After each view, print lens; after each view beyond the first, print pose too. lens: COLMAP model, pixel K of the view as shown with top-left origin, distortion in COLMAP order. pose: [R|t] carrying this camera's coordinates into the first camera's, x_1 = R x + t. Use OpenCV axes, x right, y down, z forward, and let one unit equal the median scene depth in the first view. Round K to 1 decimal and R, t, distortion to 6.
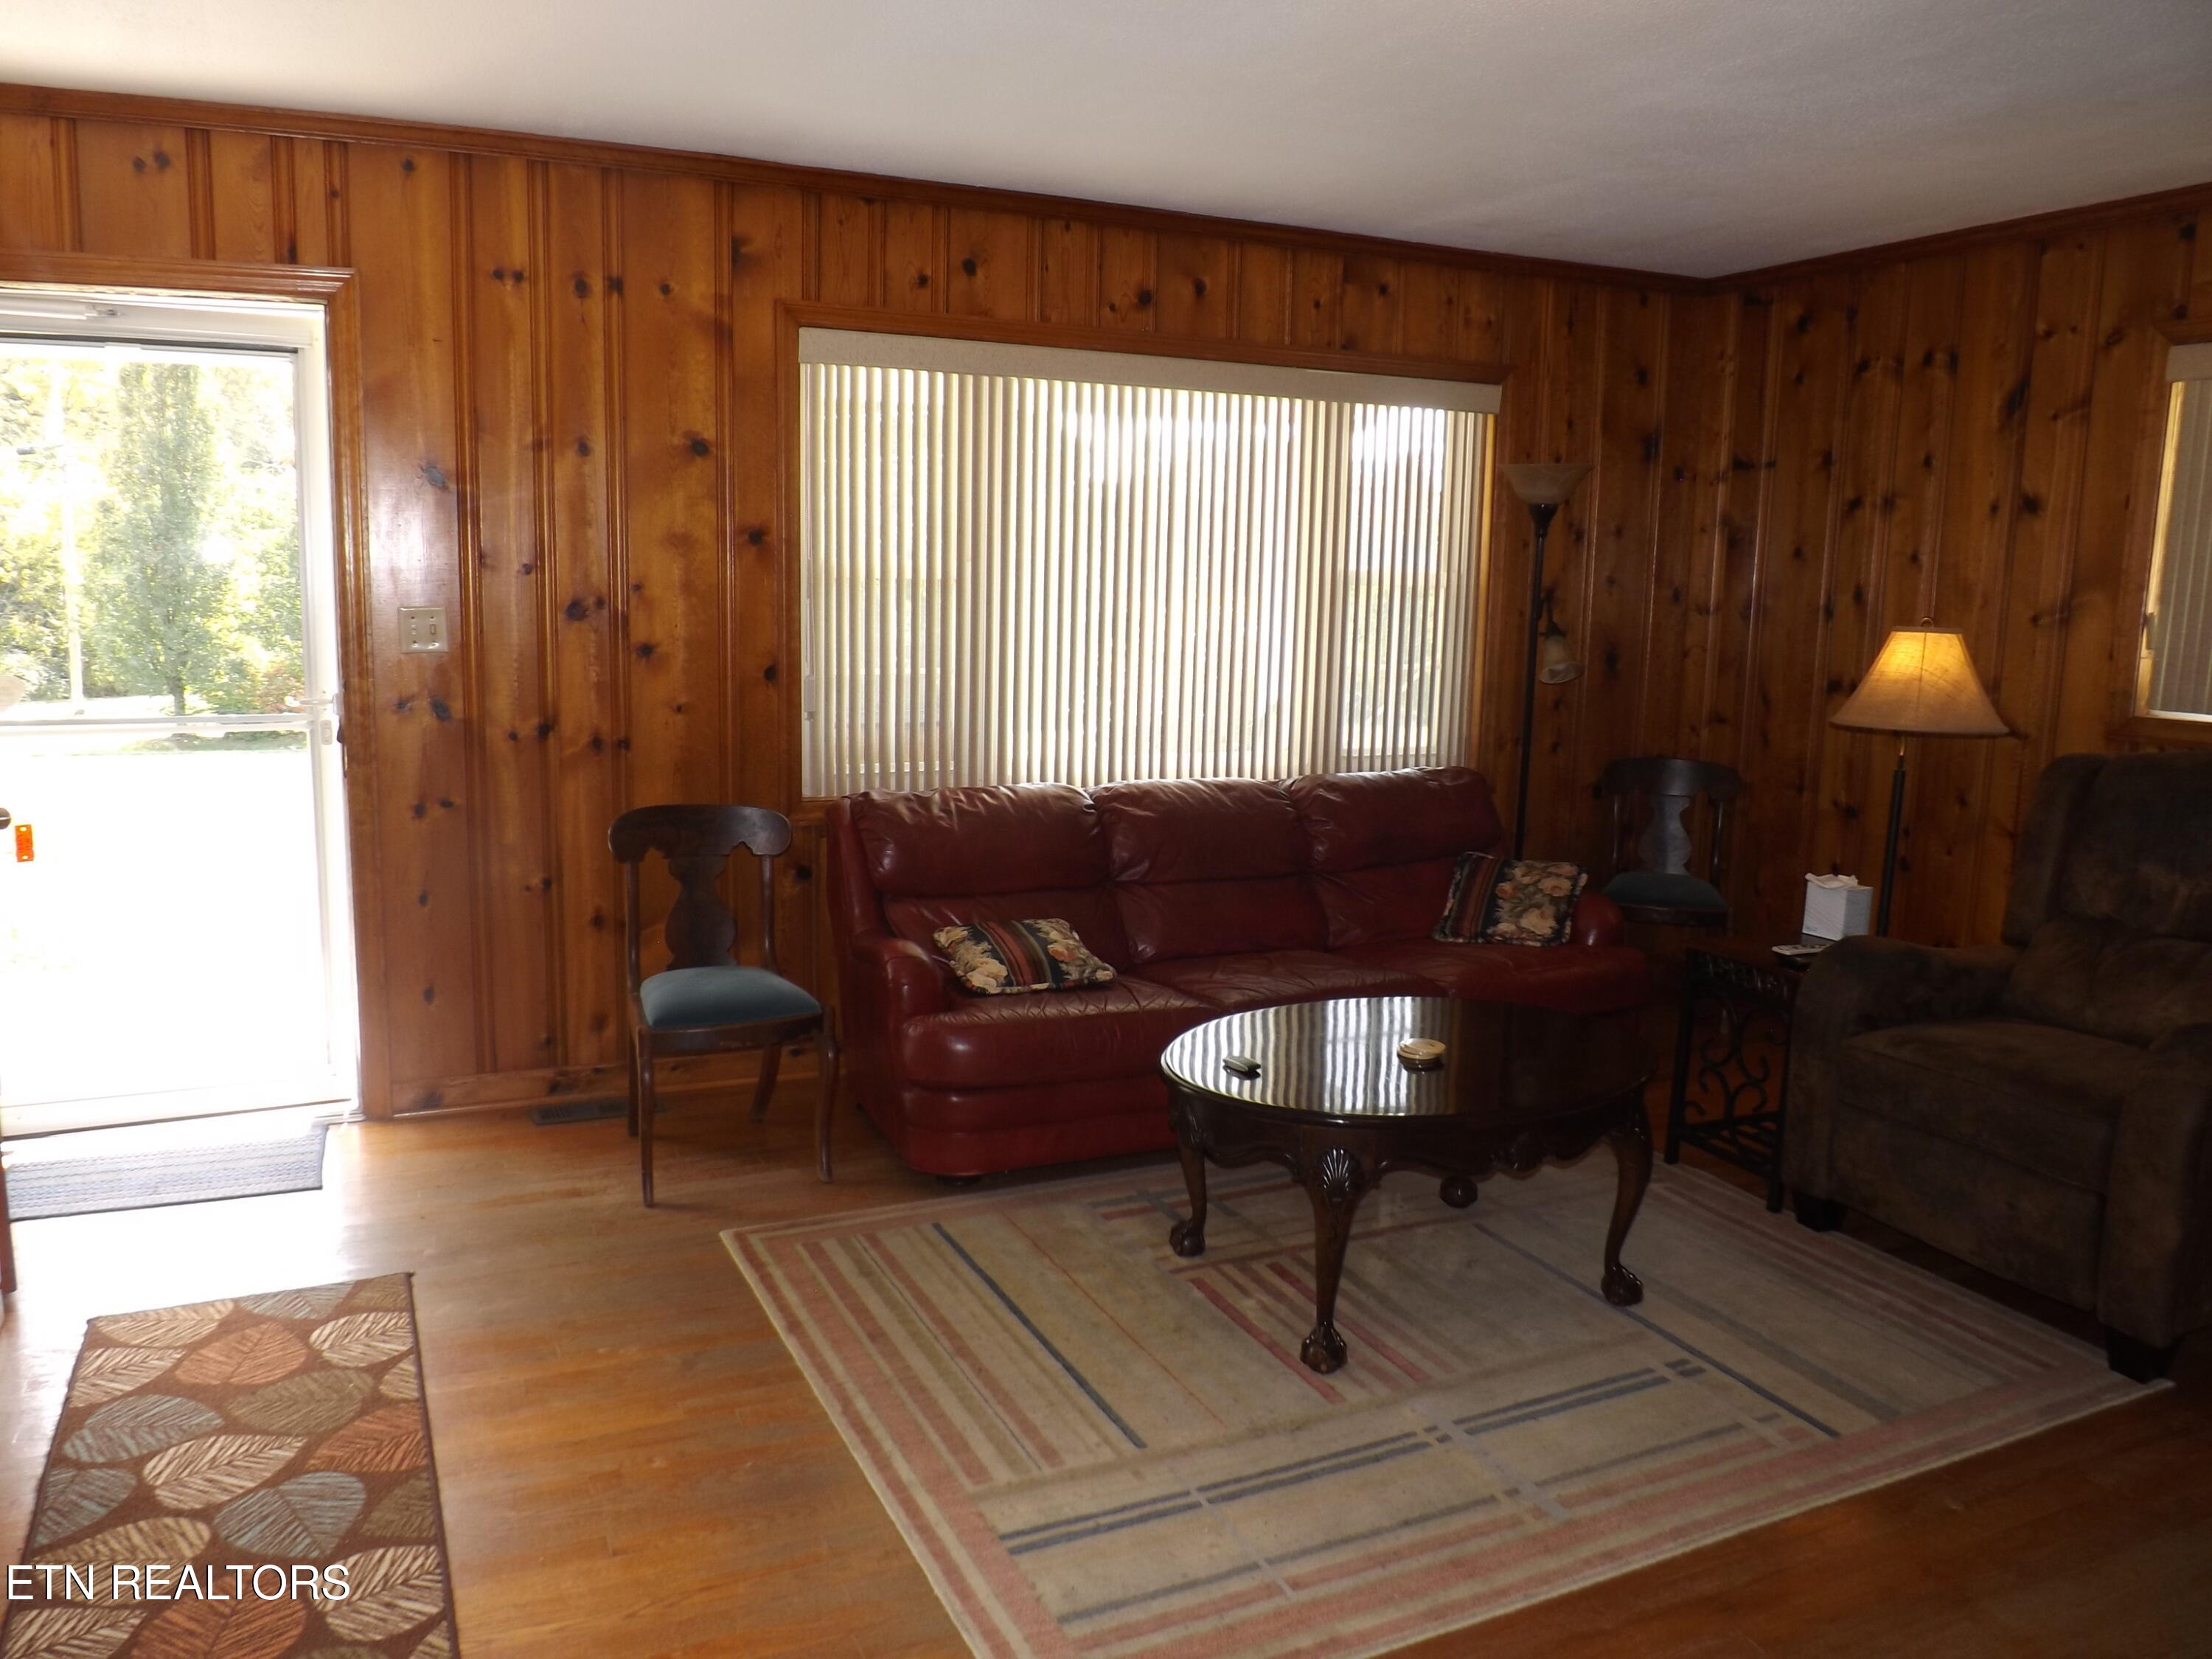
lens RADIAL K [[1555.3, 0, 1059.2], [0, 1555.3, 821.2], [0, 0, 1]] dist [-0.100196, 0.069704]
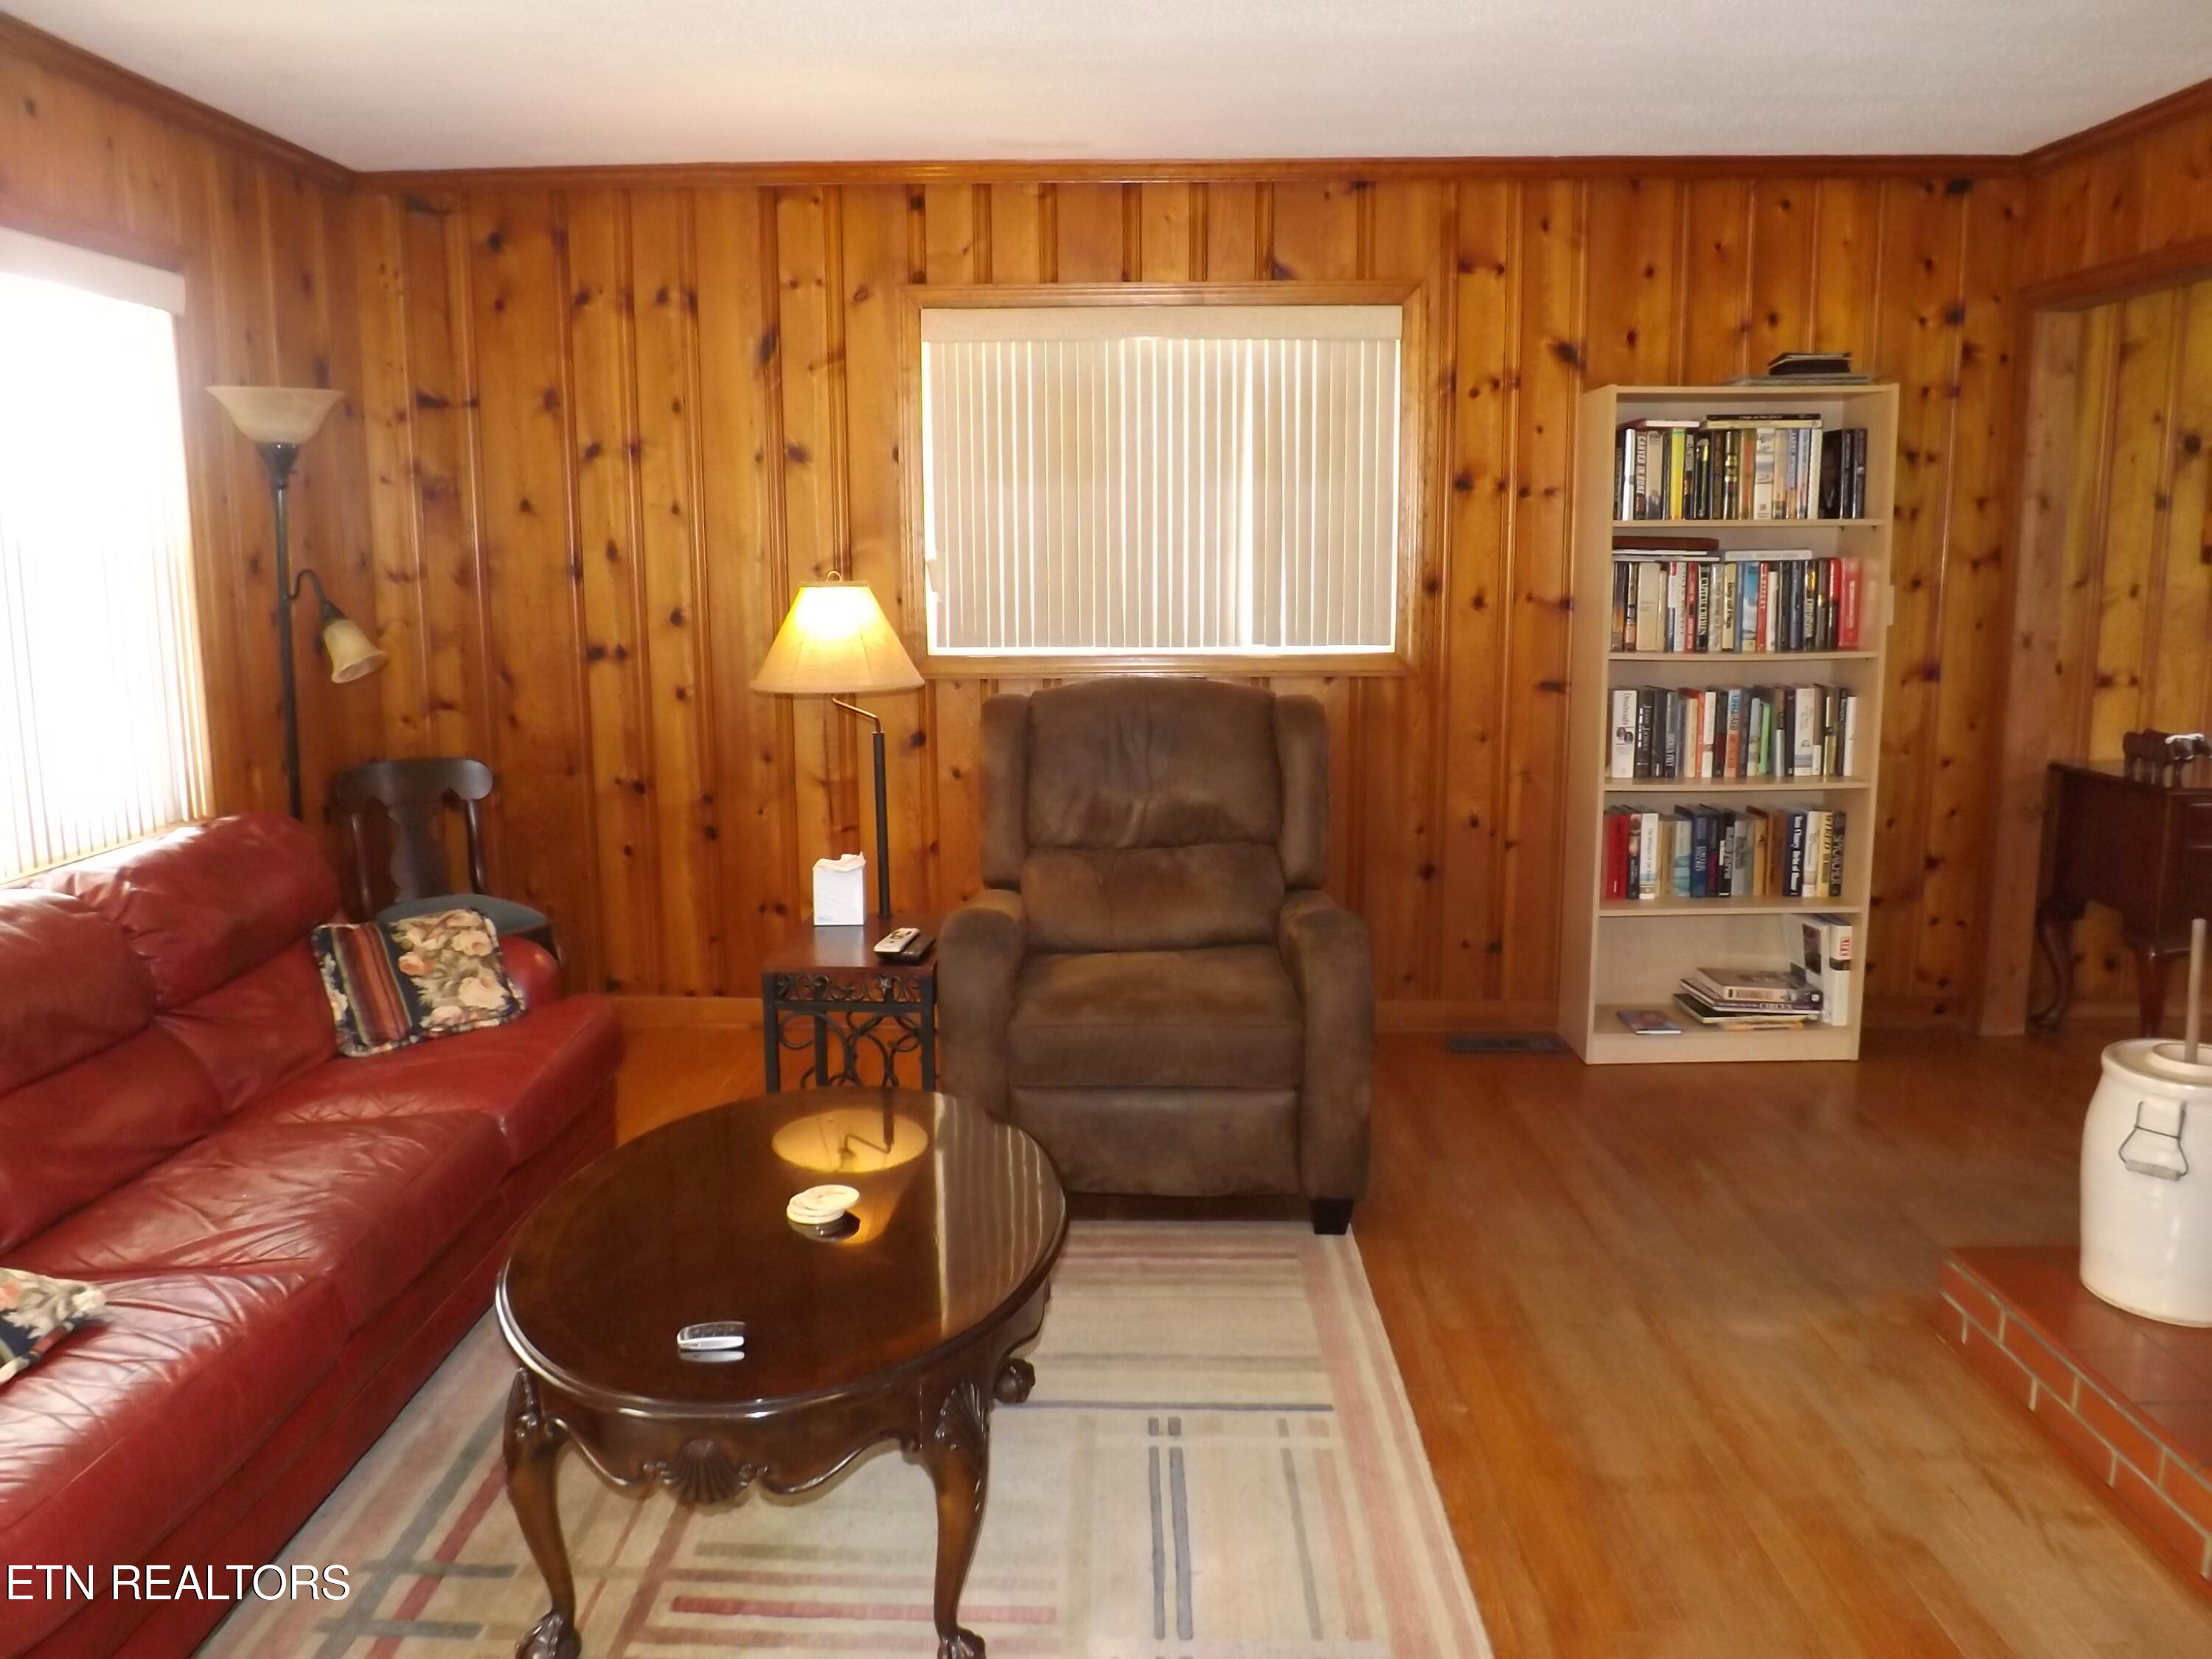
lens RADIAL K [[1555.3, 0, 1059.2], [0, 1555.3, 821.2], [0, 0, 1]] dist [-0.100196, 0.069704]
pose [[0.439945, -0.172464, 0.881308, -0.225095], [0.151200, 0.981601, 0.116612, -0.065909], [-0.885204, 0.081951, 0.457927, 0.405915]]
